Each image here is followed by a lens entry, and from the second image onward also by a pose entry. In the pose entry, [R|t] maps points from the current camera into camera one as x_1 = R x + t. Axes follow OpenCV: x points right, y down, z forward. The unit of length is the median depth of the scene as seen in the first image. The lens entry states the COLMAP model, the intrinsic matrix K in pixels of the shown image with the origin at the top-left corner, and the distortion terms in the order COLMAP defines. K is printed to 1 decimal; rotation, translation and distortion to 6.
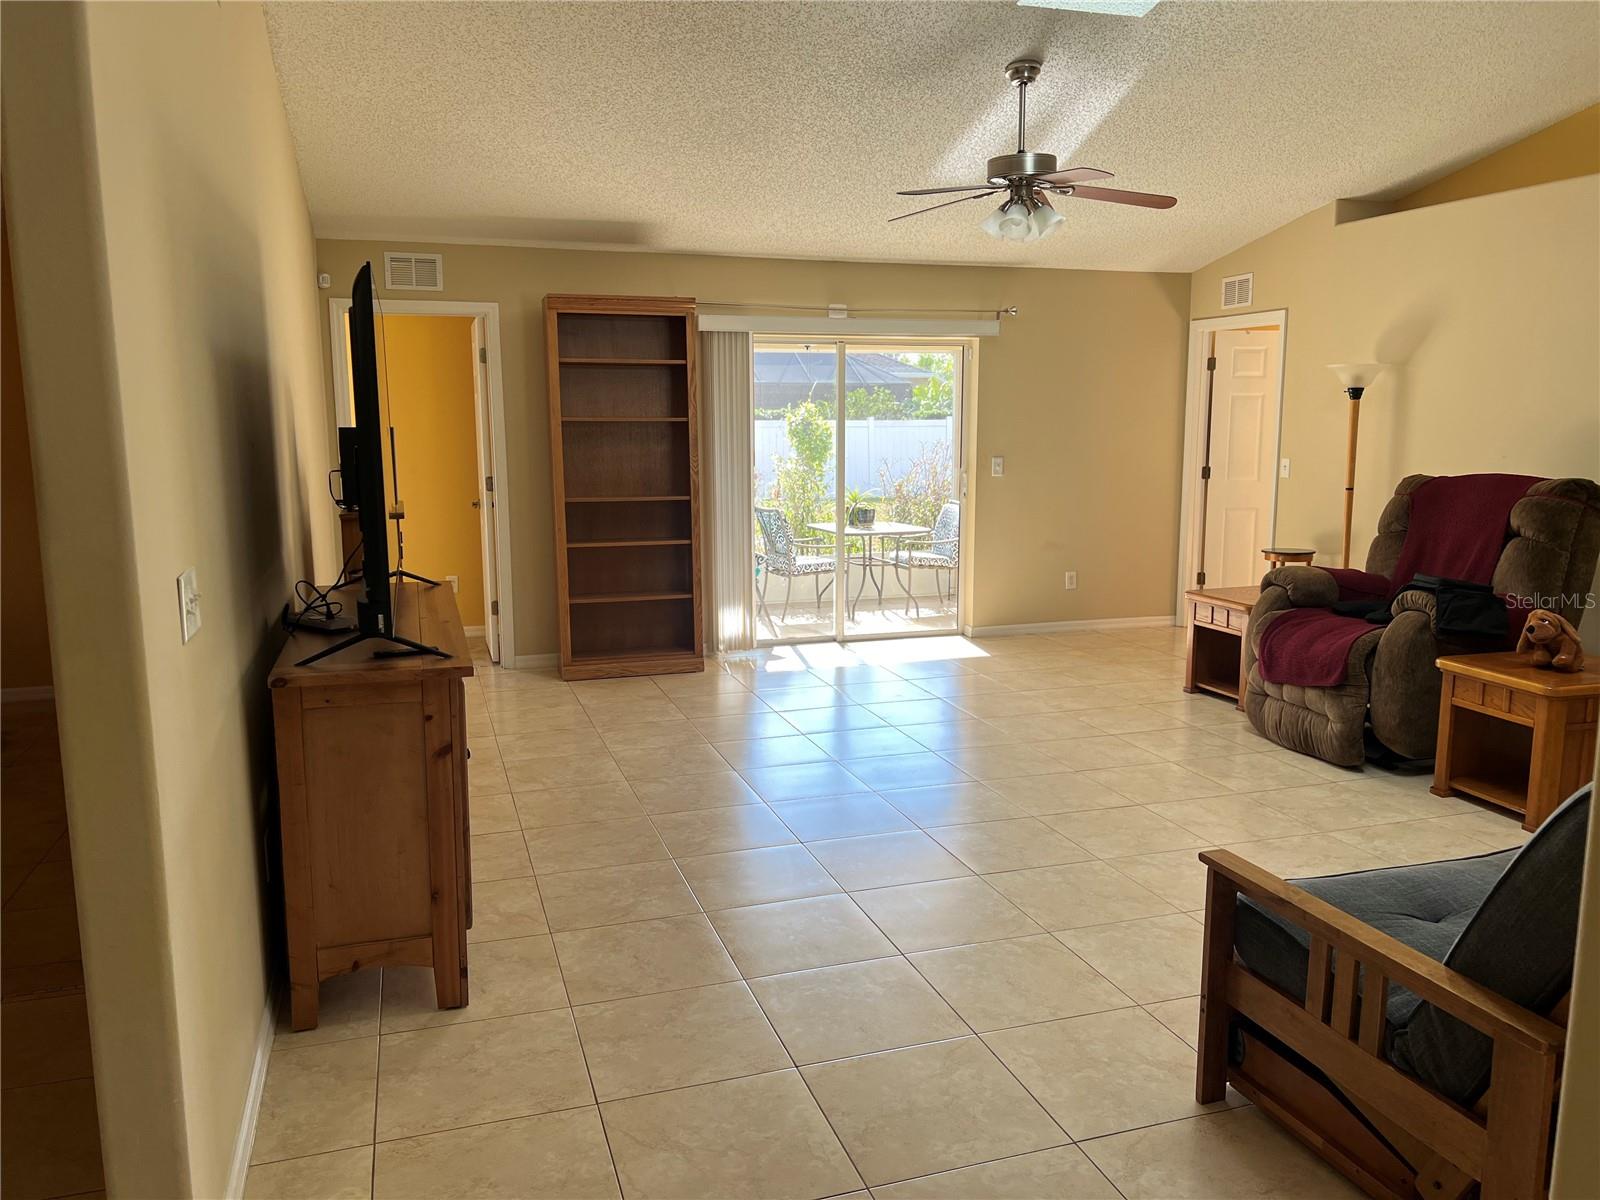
lens RADIAL K [[1203.9, 0, 800.0], [0, 1203.9, 600.0], [0, 0, 1]] dist [-0.053824, -0.010318]
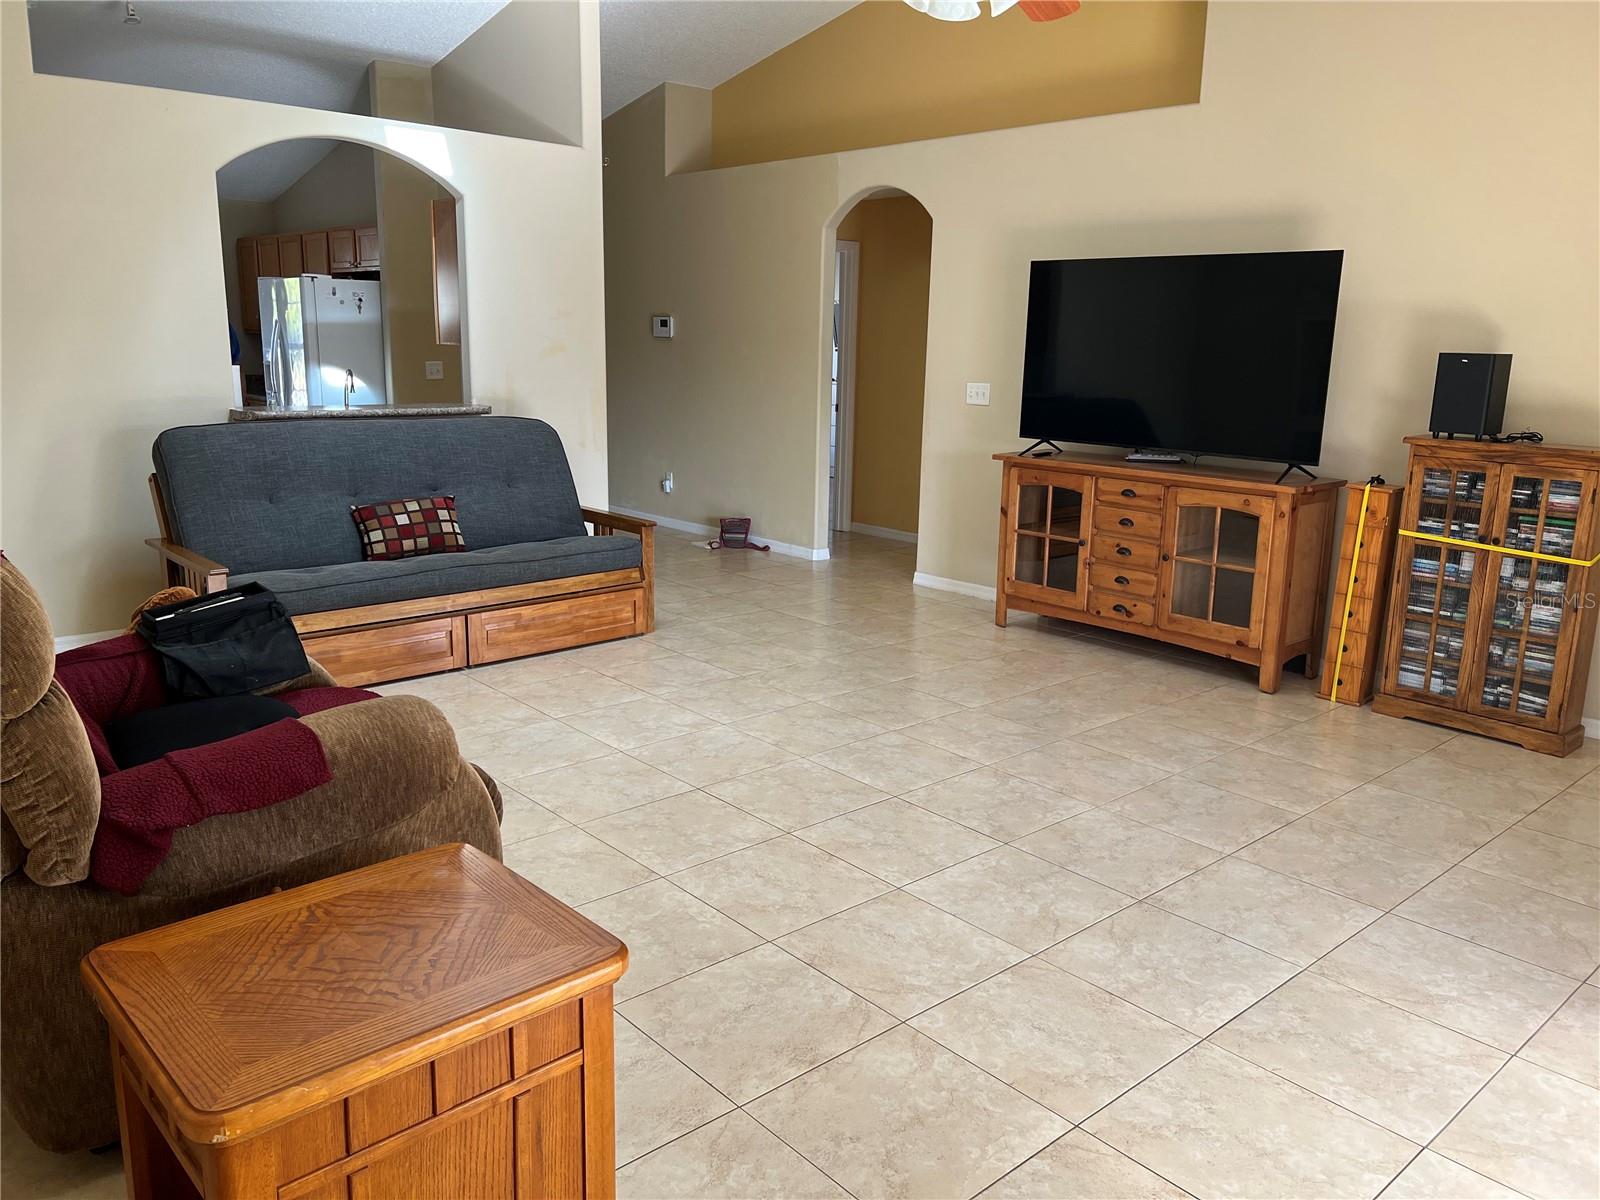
lens RADIAL K [[1203.9, 0, 800.0], [0, 1203.9, 600.0], [0, 0, 1]] dist [-0.053824, -0.010318]
pose [[-0.920481, 0.079642, -0.382586, 0.497271], [-0.065368, 0.933840, 0.351667, -0.245993], [0.385282, 0.348712, -0.854376, 1.593330]]
